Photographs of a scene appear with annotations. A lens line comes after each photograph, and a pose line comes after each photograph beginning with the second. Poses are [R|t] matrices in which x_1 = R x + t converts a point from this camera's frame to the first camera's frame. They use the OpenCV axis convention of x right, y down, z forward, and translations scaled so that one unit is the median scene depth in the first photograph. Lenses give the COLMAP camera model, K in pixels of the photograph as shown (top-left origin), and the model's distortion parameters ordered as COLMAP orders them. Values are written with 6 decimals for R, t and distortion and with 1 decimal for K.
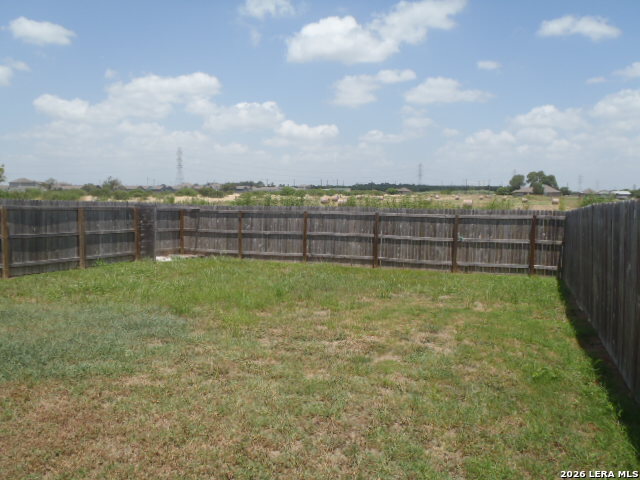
lens RADIAL K [[531.1, 0, 323.2], [0, 531.1, 235.0], [0, 0, 1]] dist [-0.023123, 0.013439]
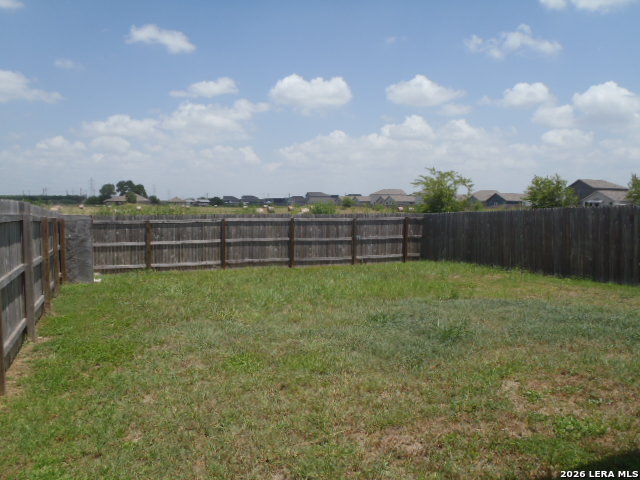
lens RADIAL K [[531.1, 0, 323.9], [0, 531.1, 244.5], [0, 0, 1]] dist [-0.023123, 0.013439]
pose [[0.741026, -0.057469, 0.669013, -0.610974], [0.056594, 0.998131, 0.023054, -0.009235], [-0.669088, 0.020779, 0.742893, 0.128066]]
